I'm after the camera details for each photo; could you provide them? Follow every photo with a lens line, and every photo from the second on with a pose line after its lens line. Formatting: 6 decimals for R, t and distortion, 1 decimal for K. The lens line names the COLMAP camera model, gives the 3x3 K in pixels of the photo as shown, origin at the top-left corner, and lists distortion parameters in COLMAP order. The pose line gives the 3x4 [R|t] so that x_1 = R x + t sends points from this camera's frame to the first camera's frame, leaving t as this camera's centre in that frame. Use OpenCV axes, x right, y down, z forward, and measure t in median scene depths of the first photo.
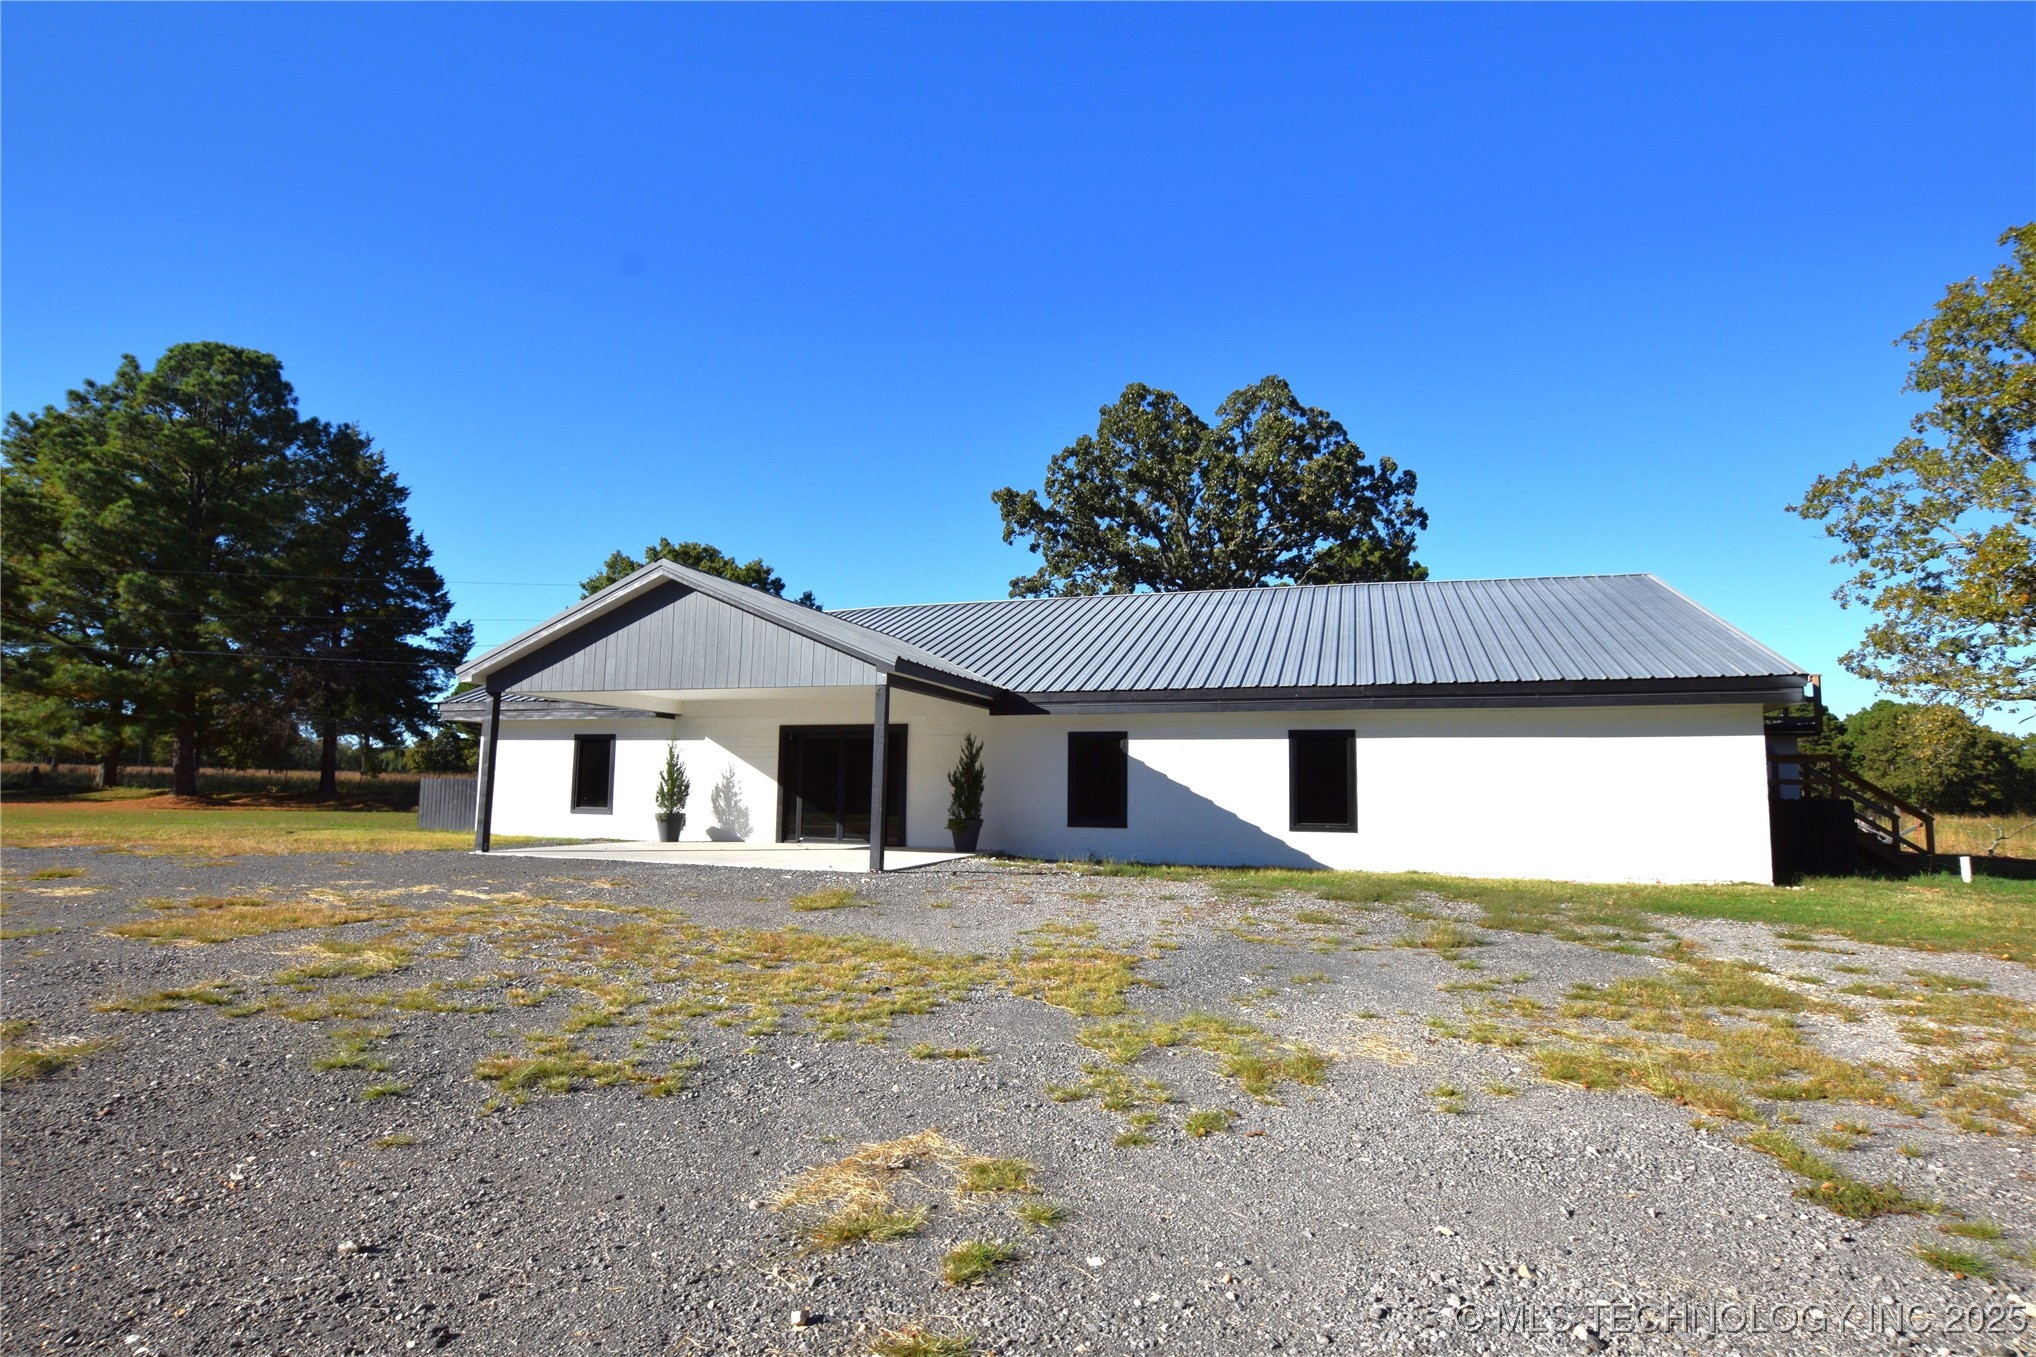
lens RADIAL K [[1015.9, 0, 1027.2], [0, 1015.9, 690.6], [0, 0, 1]] dist [-0.022877, 0.000377]
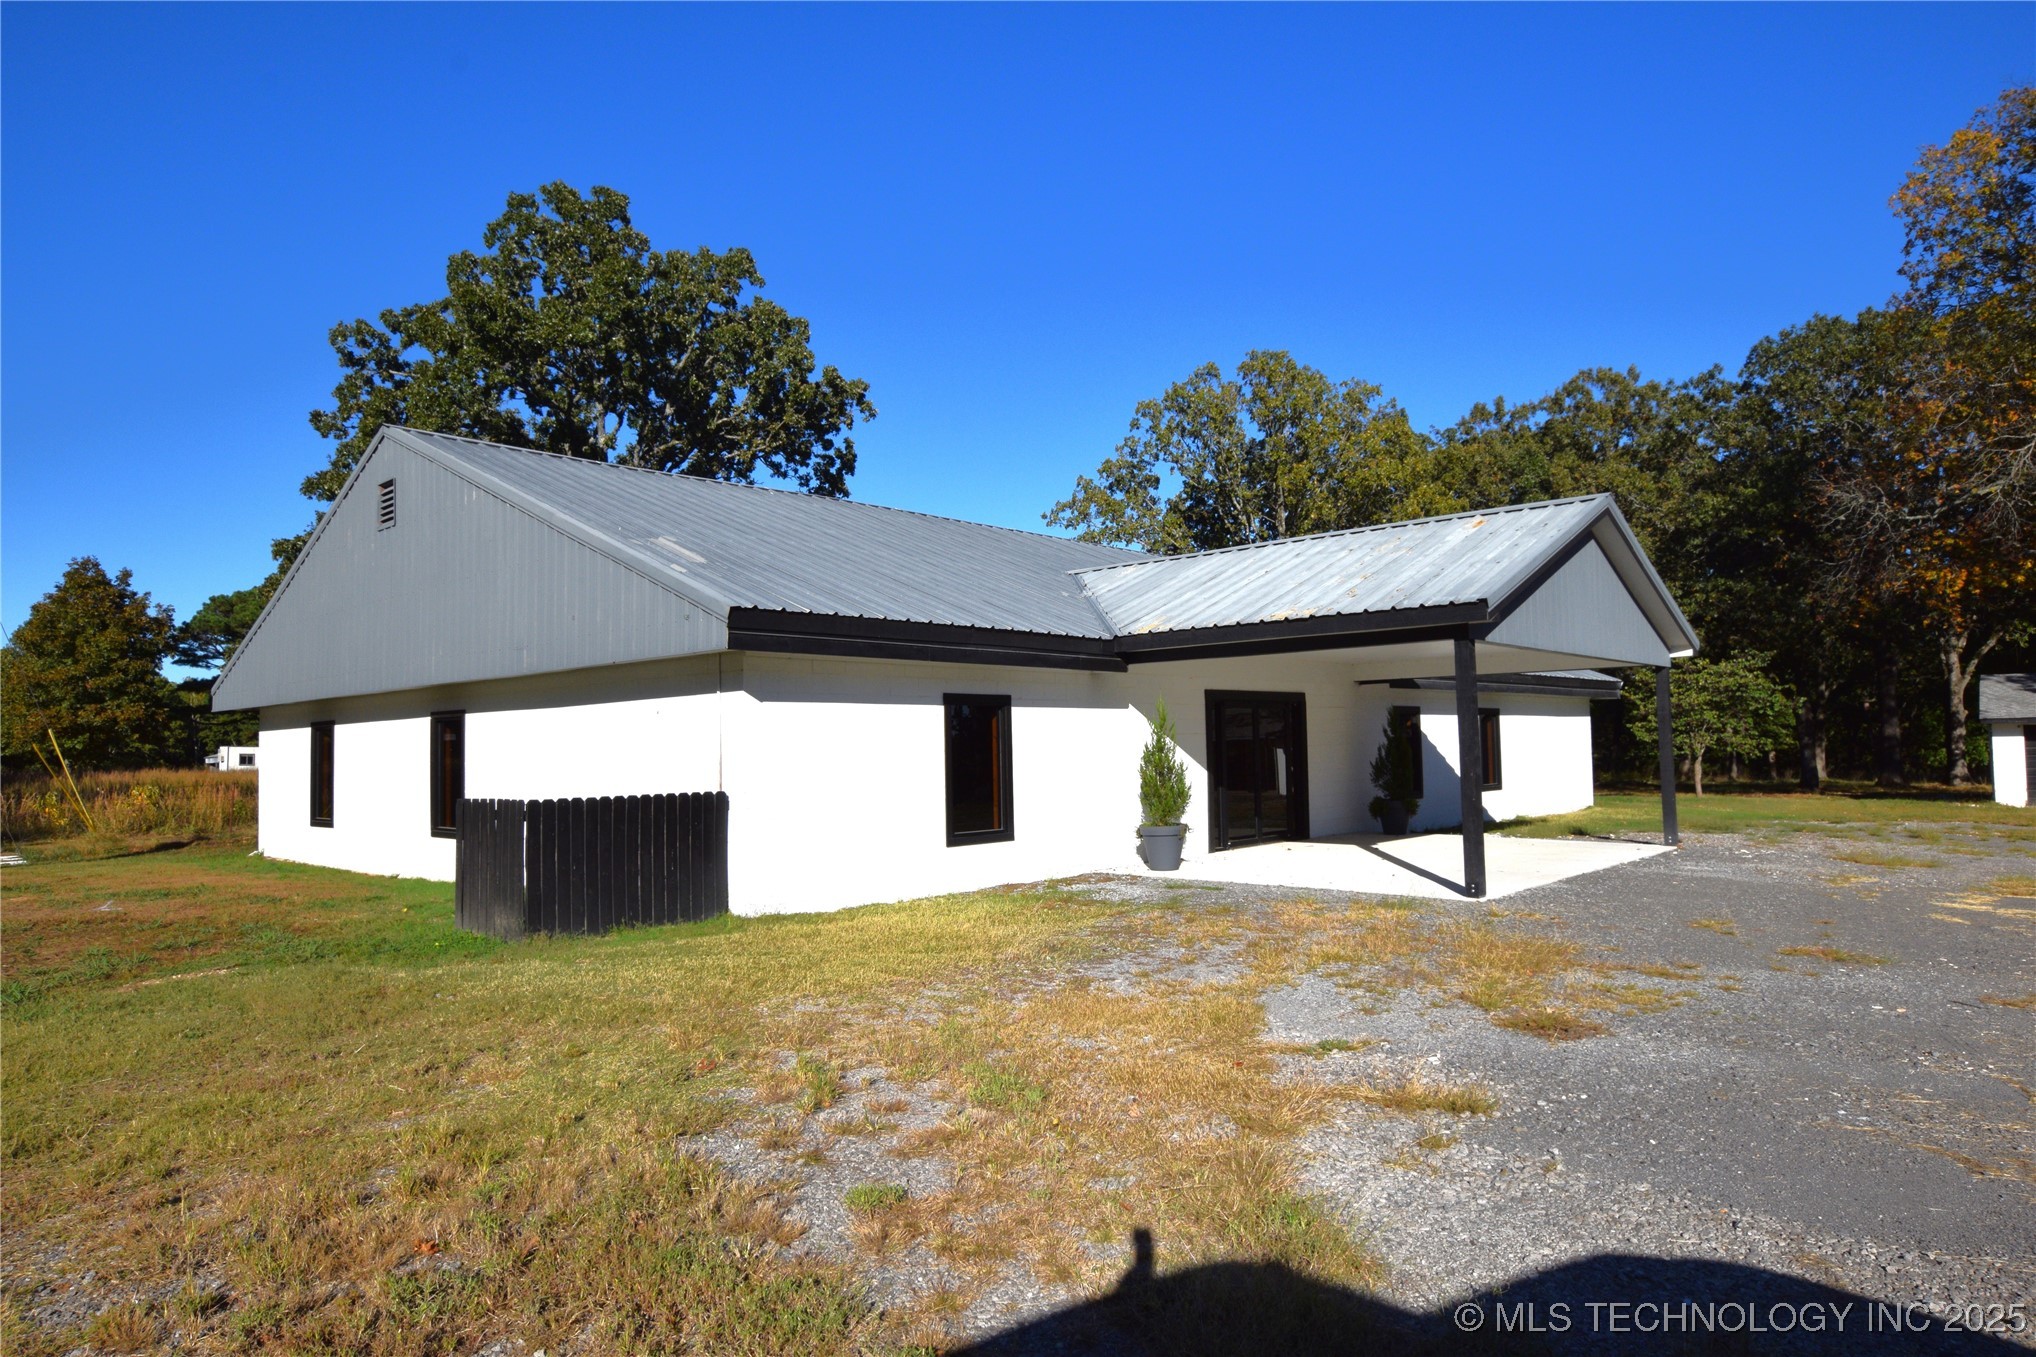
lens RADIAL K [[1202.9, 0, 1025.3], [0, 1202.9, 673.7], [0, 0, 1]] dist [-0.001523, 0.000232]
pose [[0.399818, 0.034867, 0.915931, -1.084213], [-0.069904, 0.997526, -0.007458, 0.039894], [-0.913925, -0.061046, 0.401266, 0.792250]]
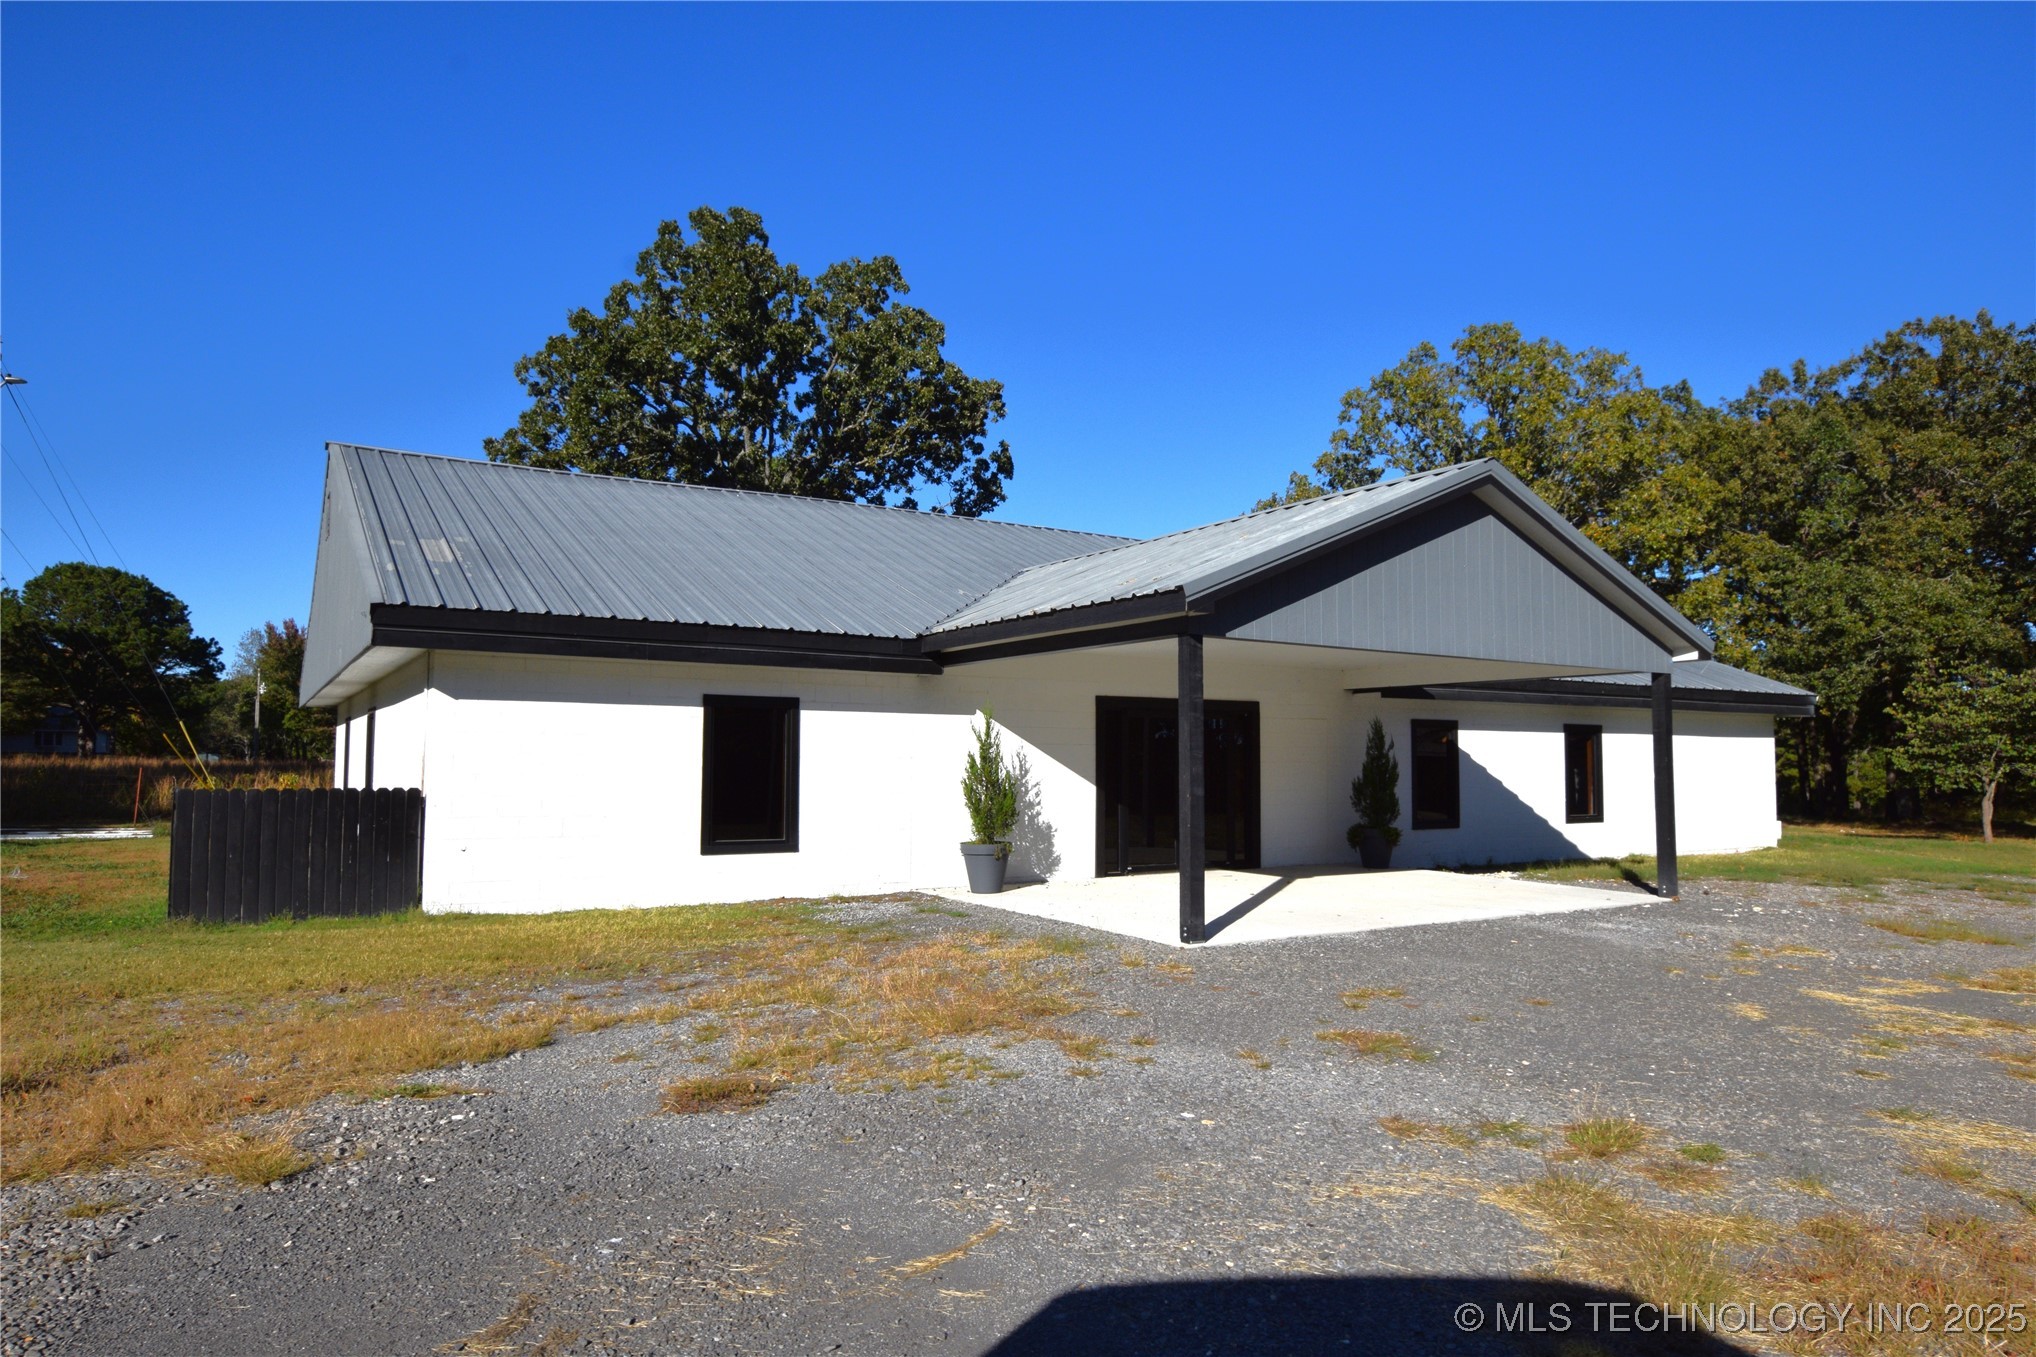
lens RADIAL K [[1225.4, 0, 1021.1], [0, 1225.4, 688.1], [0, 0, 1]] dist [-0.006878, 0.000980]
pose [[0.630875, 0.036665, 0.775018, -0.888262], [-0.077347, 0.996879, 0.015800, 0.022164], [-0.772020, -0.069914, 0.631742, 0.558516]]
